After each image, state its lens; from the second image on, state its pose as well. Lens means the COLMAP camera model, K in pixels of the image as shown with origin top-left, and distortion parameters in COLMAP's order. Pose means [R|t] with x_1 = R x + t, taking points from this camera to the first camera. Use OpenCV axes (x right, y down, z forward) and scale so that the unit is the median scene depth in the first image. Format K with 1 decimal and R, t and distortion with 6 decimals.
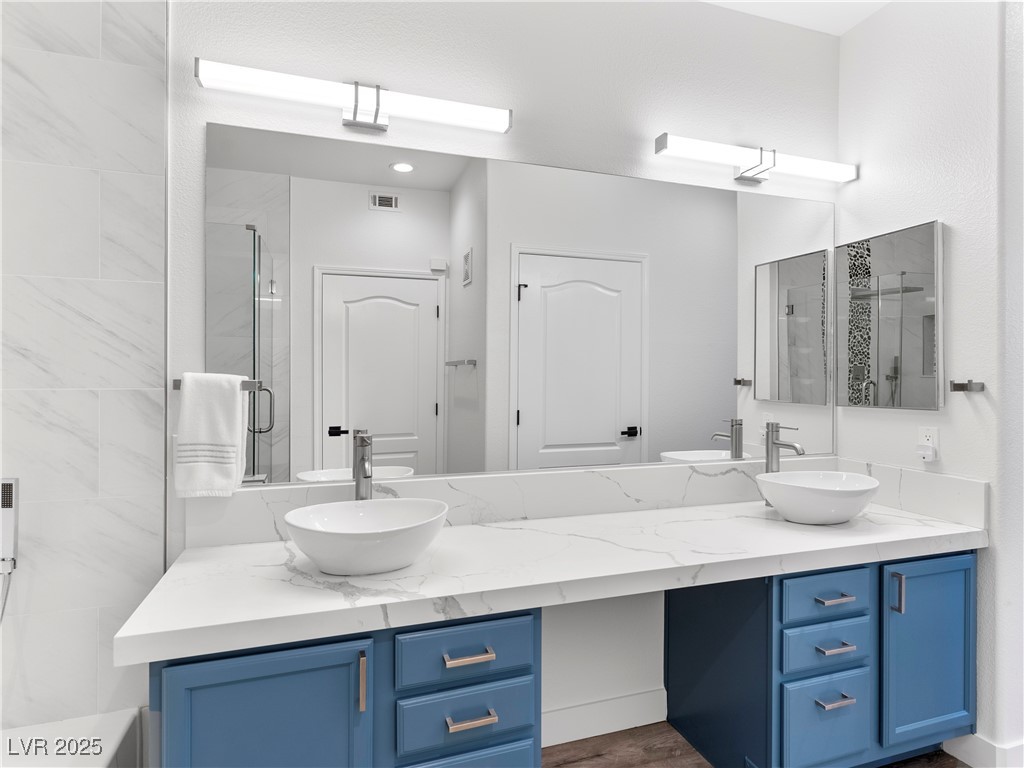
lens RADIAL K [[551.1, 0, 513.4], [0, 551.1, 382.0], [0, 0, 1]] dist [0.003660, 0.002069]
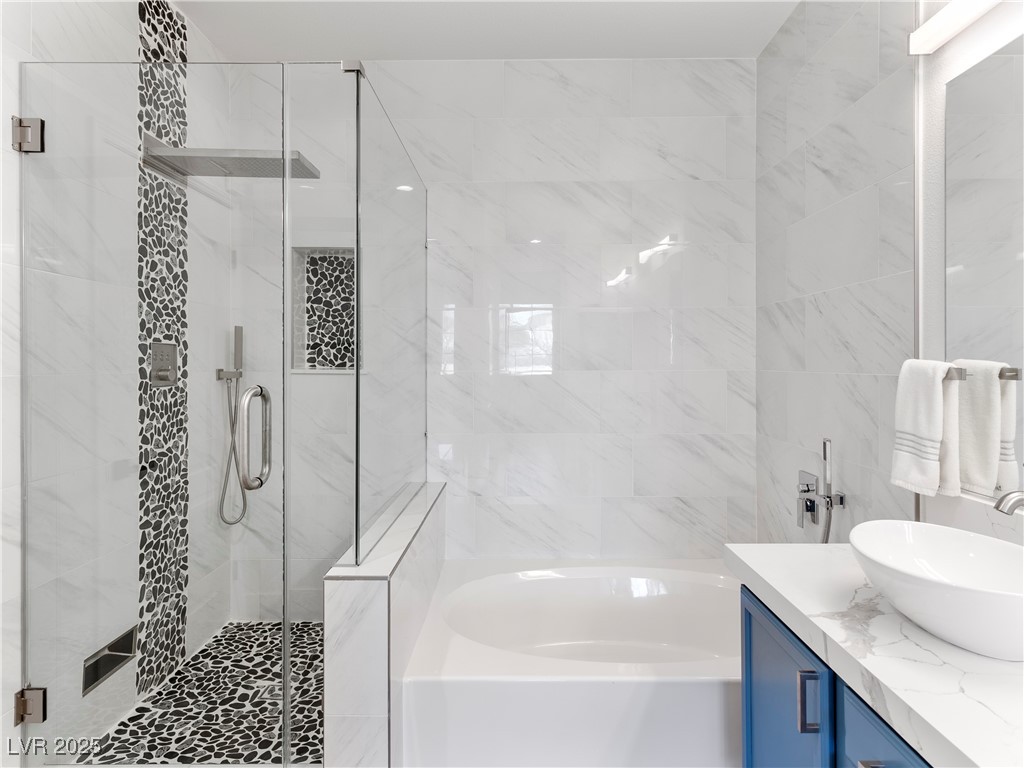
lens RADIAL K [[551.1, 0, 510.3], [0, 551.1, 373.3], [0, 0, 1]] dist [0.003660, 0.002069]
pose [[-0.317239, 0.016366, -0.948204, 0.570968], [-0.006504, 0.999790, 0.019432, -0.006849], [0.948323, 0.012331, -0.317066, 0.644114]]
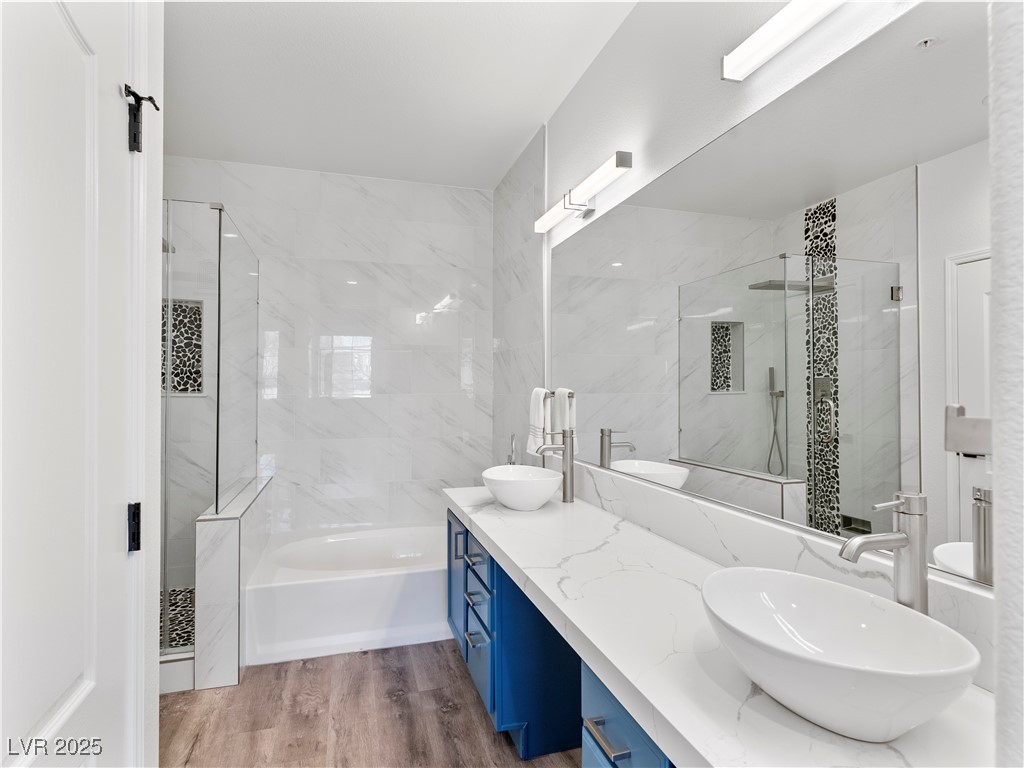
lens RADIAL K [[551.1, 0, 508.8], [0, 551.1, 383.8], [0, 0, 1]] dist [0.003660, 0.002069]
pose [[-0.018757, -0.007633, -0.999795, 1.312854], [-0.009752, 0.999925, -0.007451, -0.016224], [0.999777, 0.009610, -0.018830, 0.946459]]
